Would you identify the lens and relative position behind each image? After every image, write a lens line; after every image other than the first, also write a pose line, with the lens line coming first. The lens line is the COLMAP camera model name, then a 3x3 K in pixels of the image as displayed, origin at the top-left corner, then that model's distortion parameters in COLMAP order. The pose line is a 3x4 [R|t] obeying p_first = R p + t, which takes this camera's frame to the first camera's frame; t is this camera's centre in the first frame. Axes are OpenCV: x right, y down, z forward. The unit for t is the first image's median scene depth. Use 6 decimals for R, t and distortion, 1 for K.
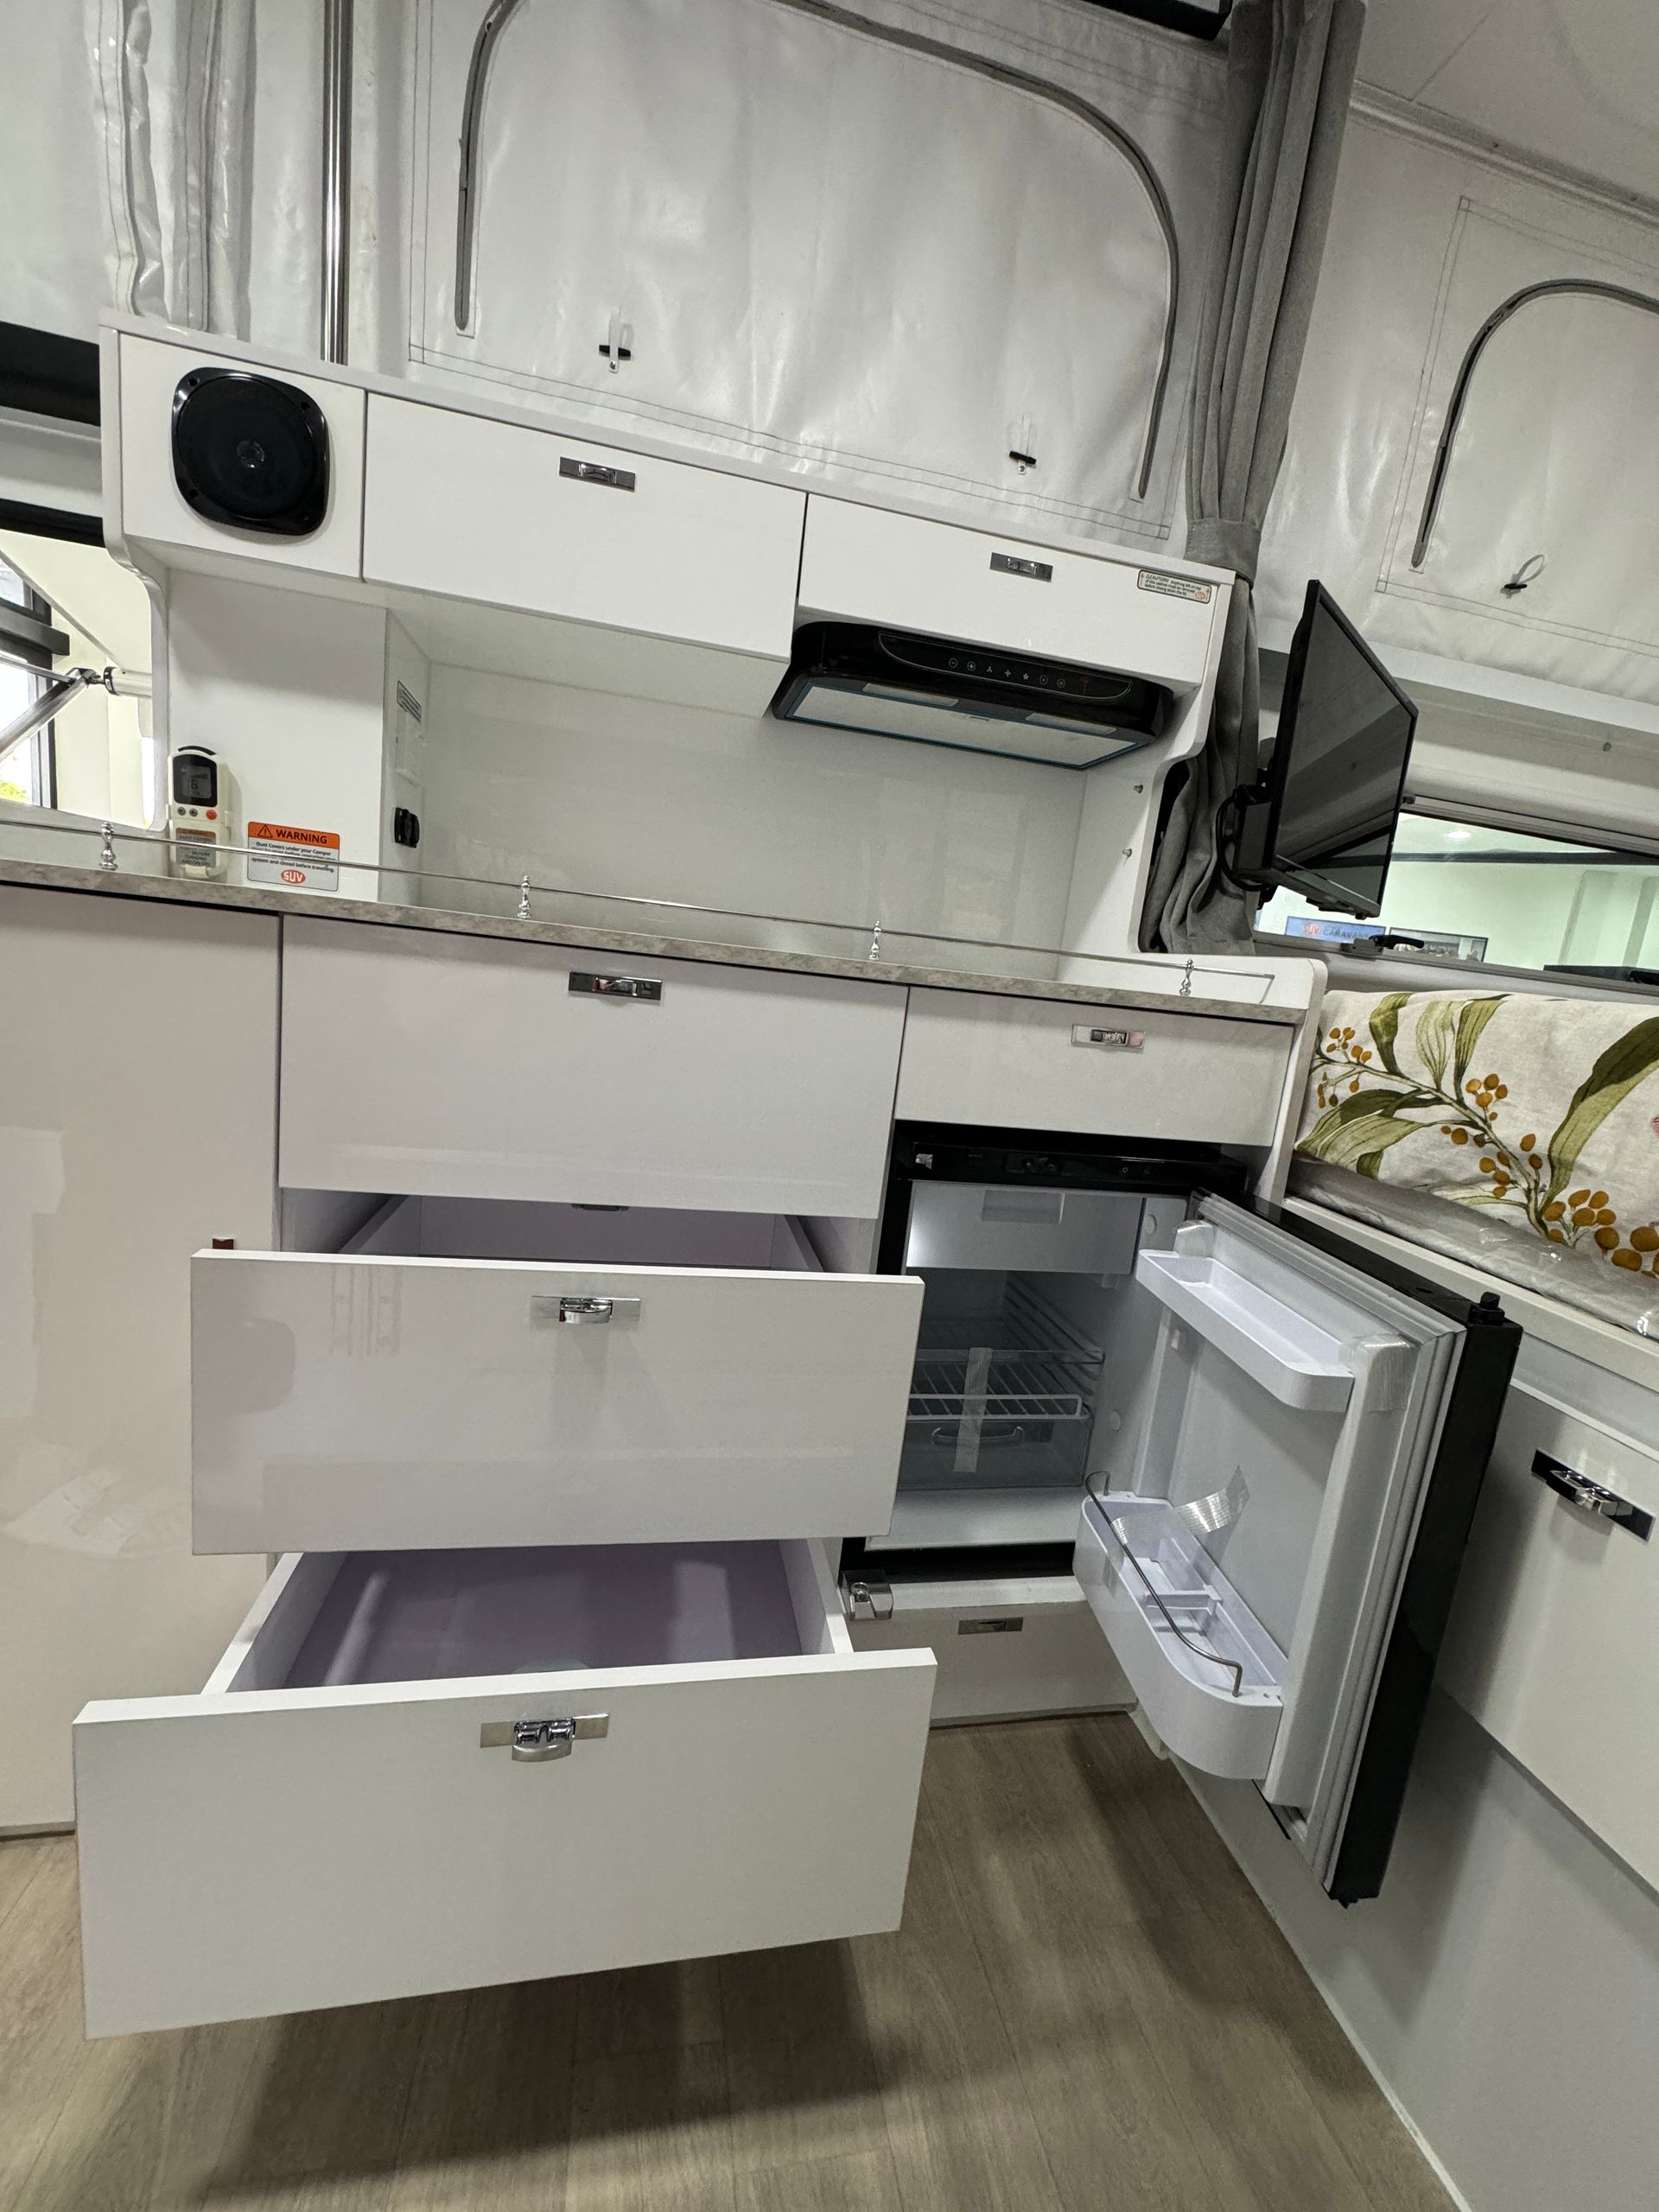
lens RADIAL K [[884.6, 0, 822.9], [0, 884.6, 1117.9], [0, 0, 1]] dist [-0.007718, -0.001554]
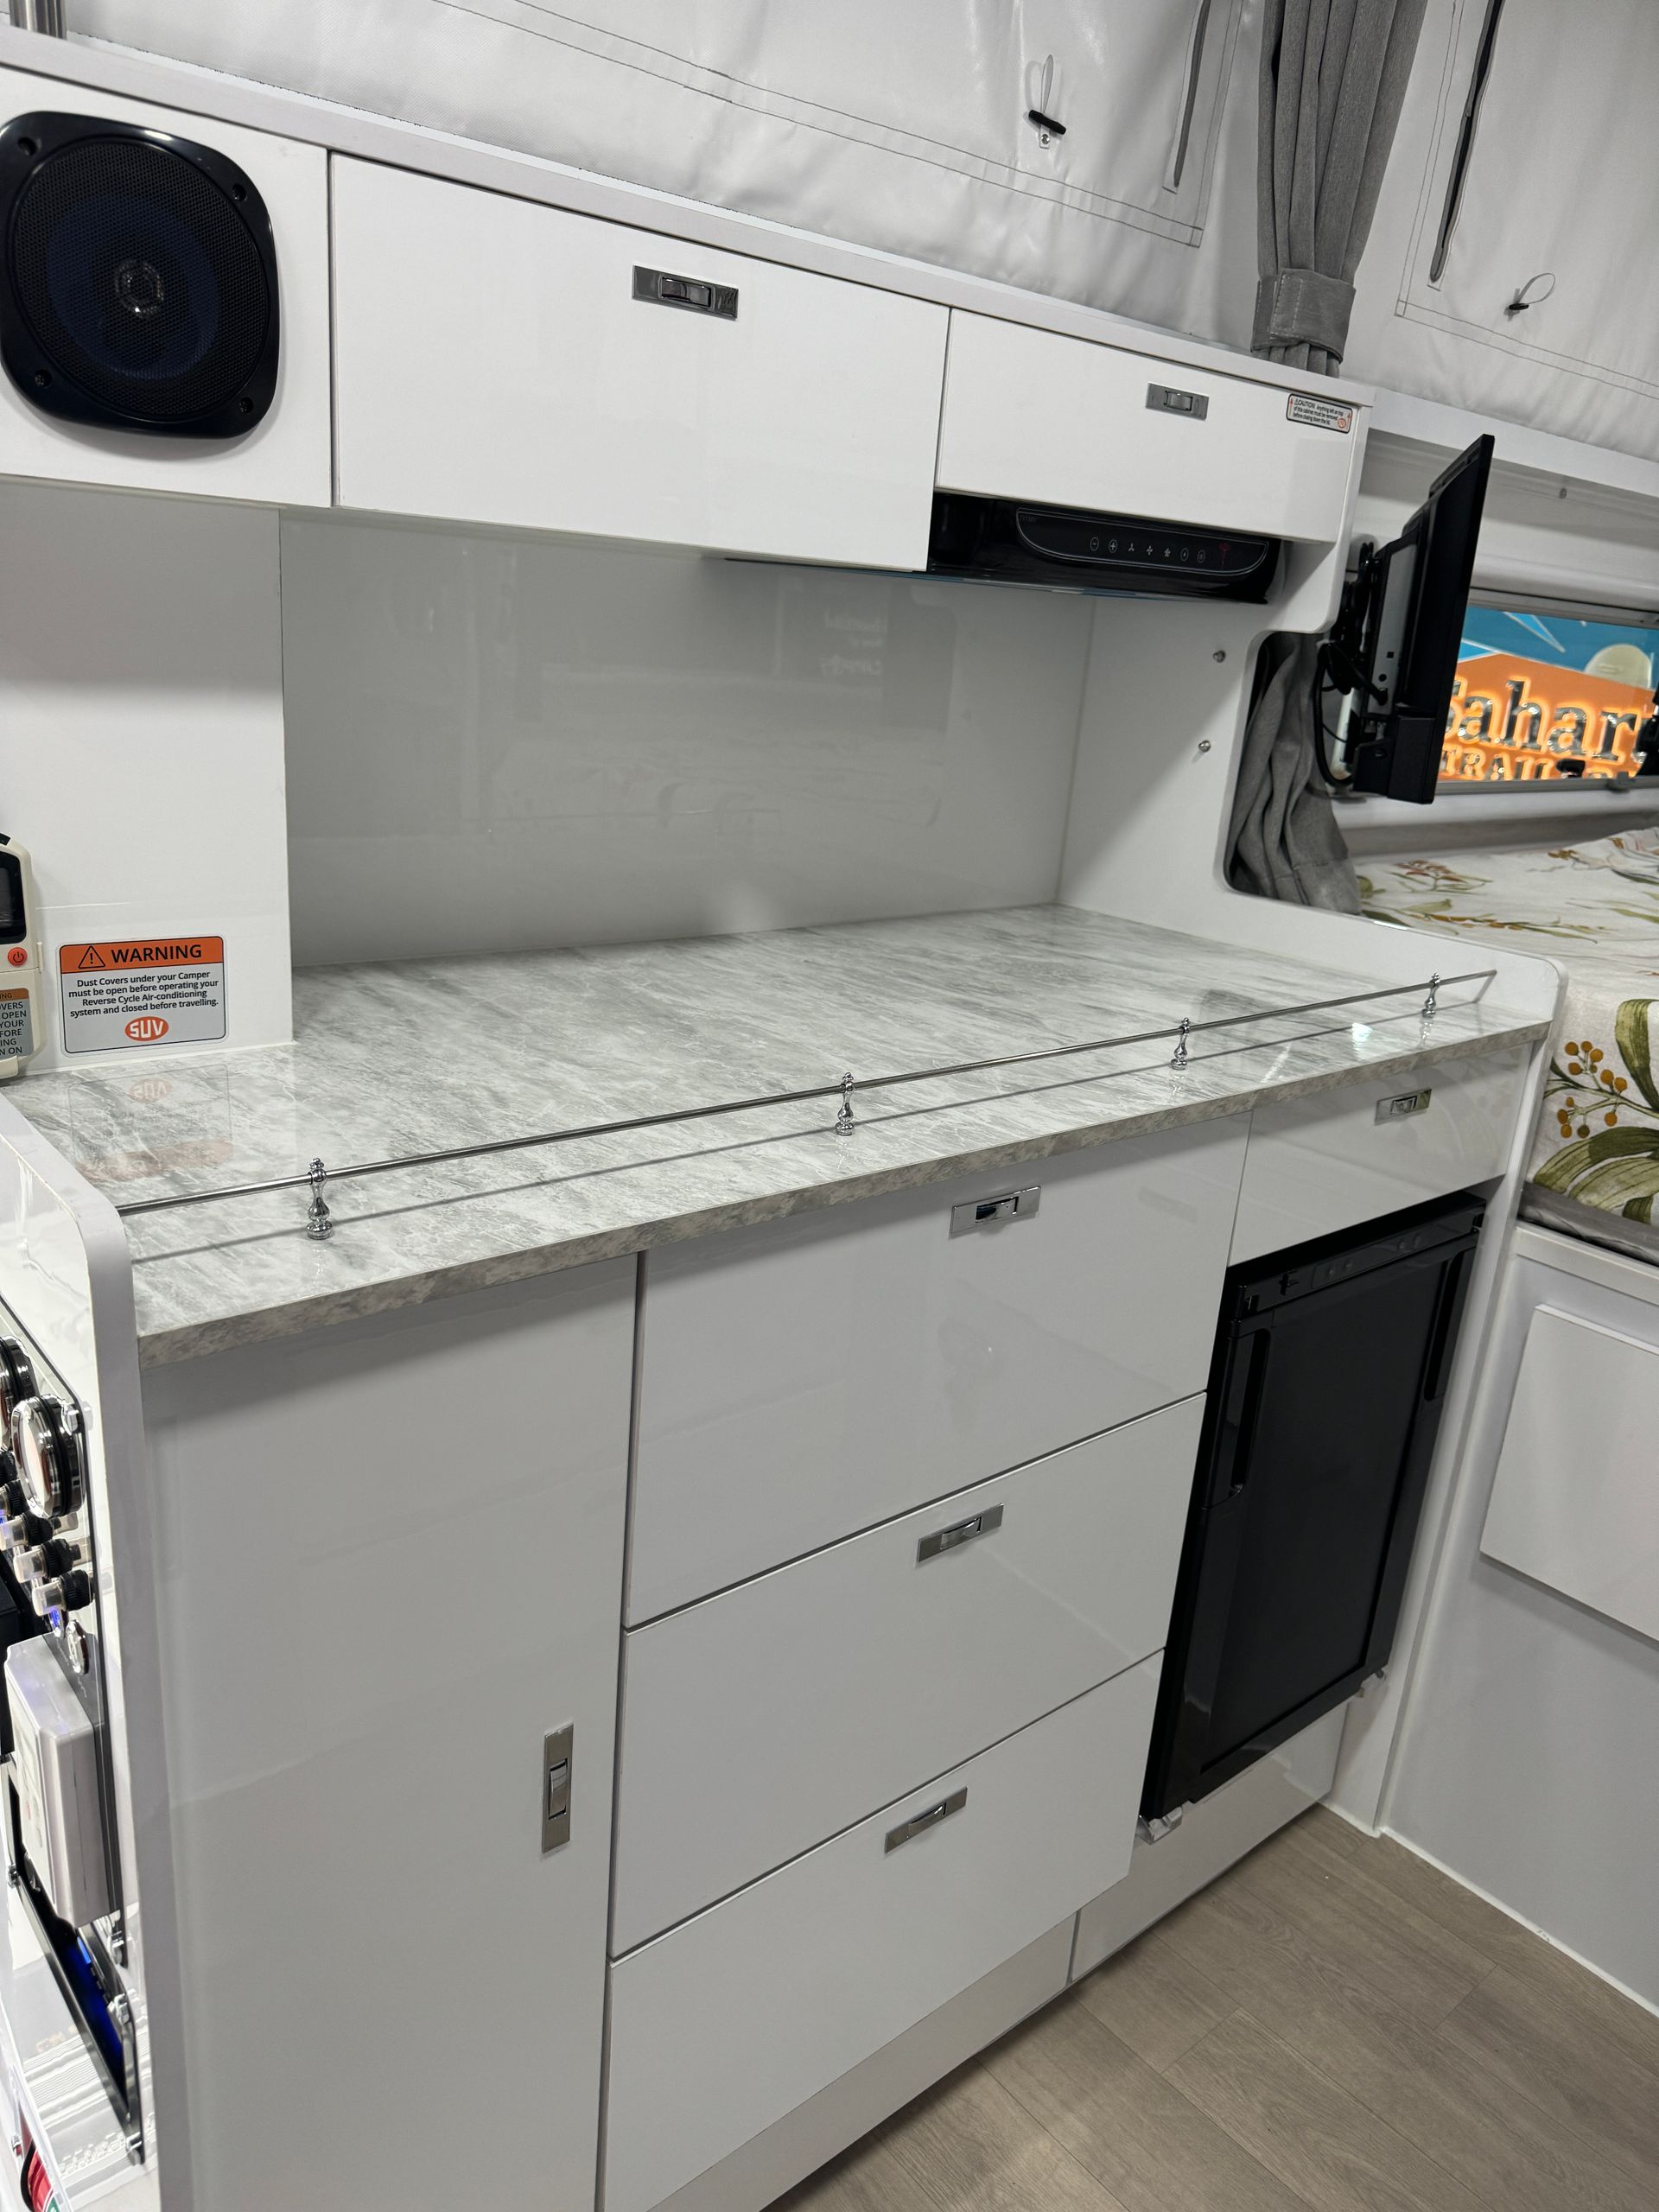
lens RADIAL K [[1543.2, 0, 817.9], [0, 1543.2, 1103.2], [0, 0, 1]] dist [-0.008145, -0.016654]
pose [[0.884735, -0.181622, 0.429253, -0.694491], [0.098101, 0.972887, 0.209443, -0.410218], [-0.455655, -0.143192, 0.878564, 0.001468]]
